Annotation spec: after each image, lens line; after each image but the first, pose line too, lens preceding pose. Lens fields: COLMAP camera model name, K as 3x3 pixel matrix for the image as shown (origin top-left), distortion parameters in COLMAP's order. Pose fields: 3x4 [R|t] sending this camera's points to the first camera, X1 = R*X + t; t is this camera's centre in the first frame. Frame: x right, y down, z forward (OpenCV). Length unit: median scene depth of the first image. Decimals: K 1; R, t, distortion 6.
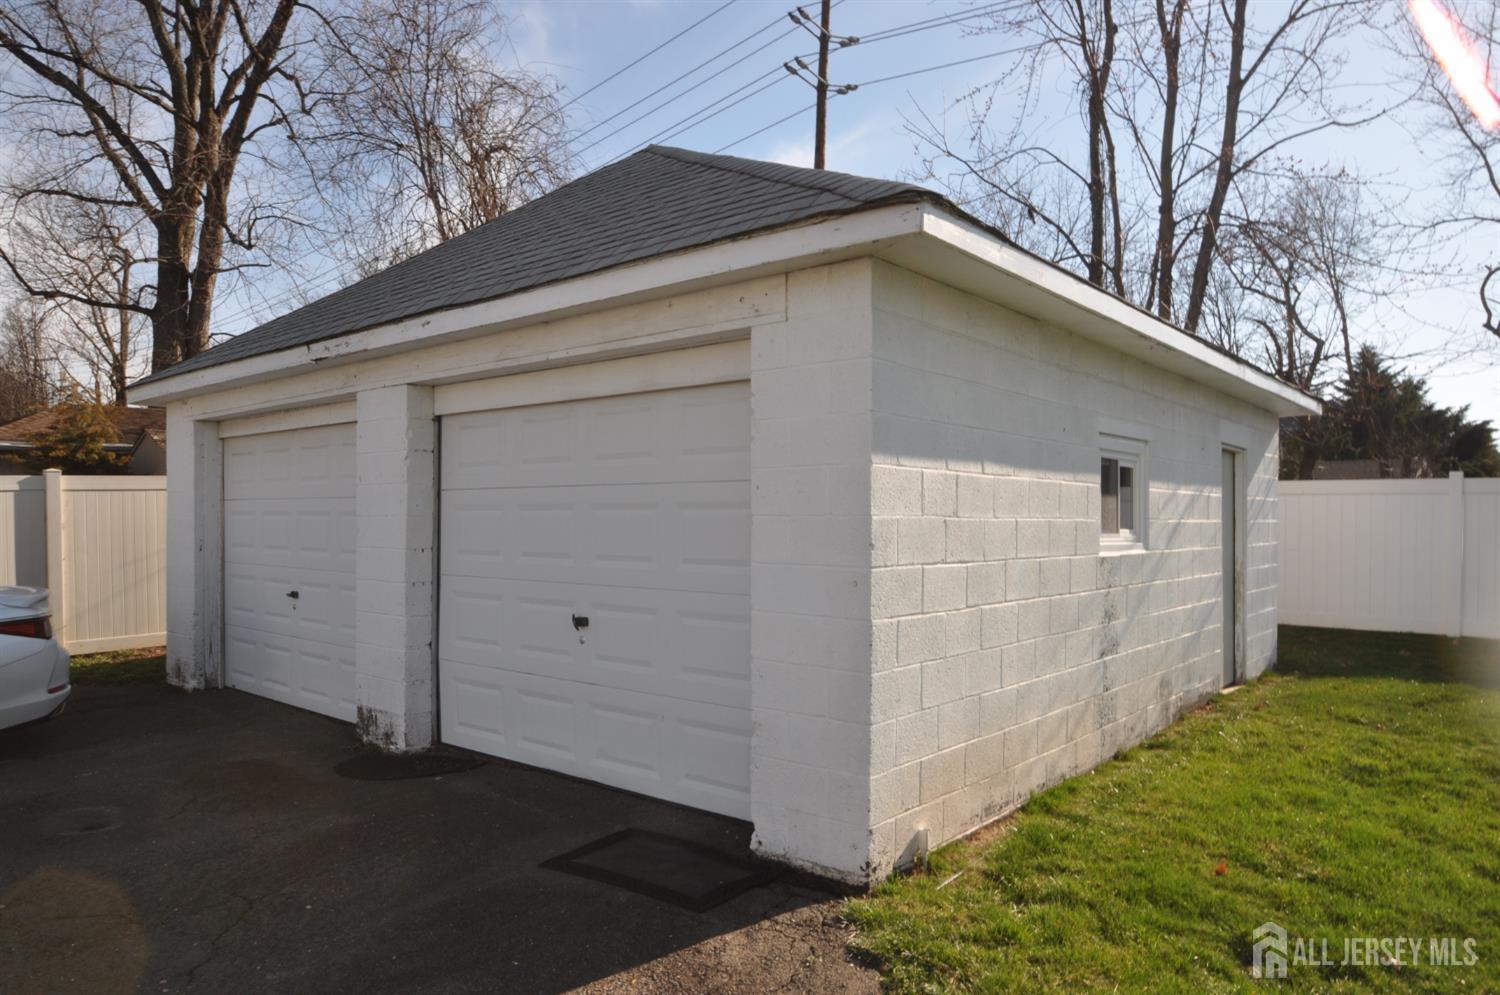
lens RADIAL K [[973.2, 0, 747.6], [0, 973.2, 512.6], [0, 0, 1]] dist [-0.009712, -0.020068]
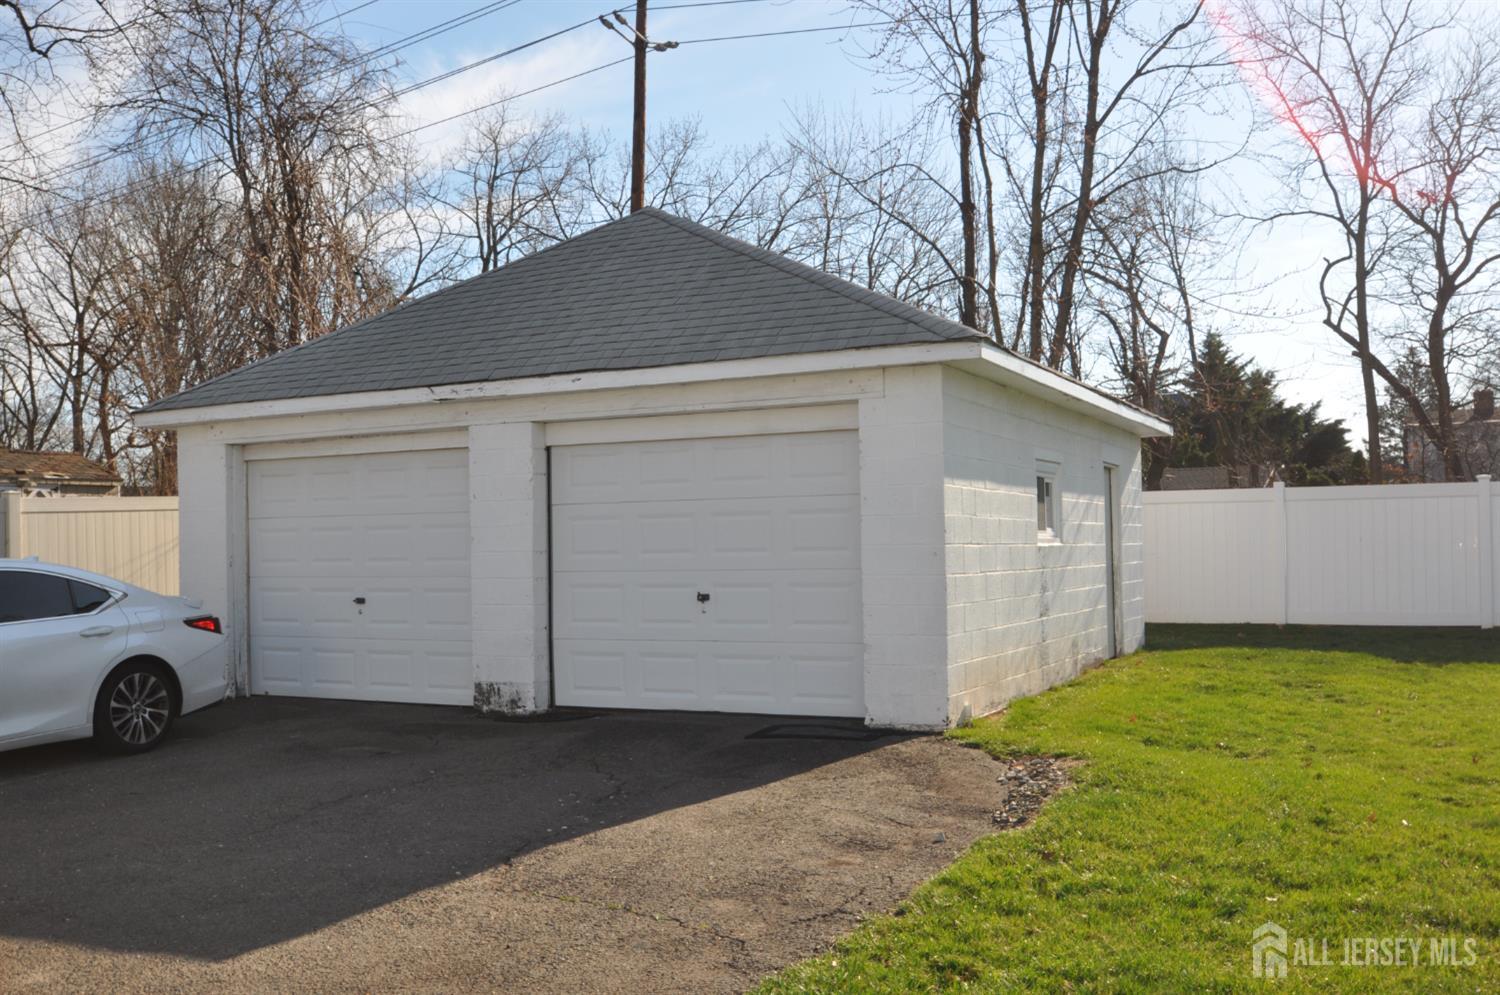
lens RADIAL K [[1416.5, 0, 750.0], [0, 1416.5, 497.5], [0, 0, 1]] dist [-0.068940, 0.022733]
pose [[0.969491, -0.010503, 0.244900, -0.374002], [0.018471, 0.999371, -0.030262, 0.019833], [-0.244428, 0.033862, 0.969076, -0.610831]]
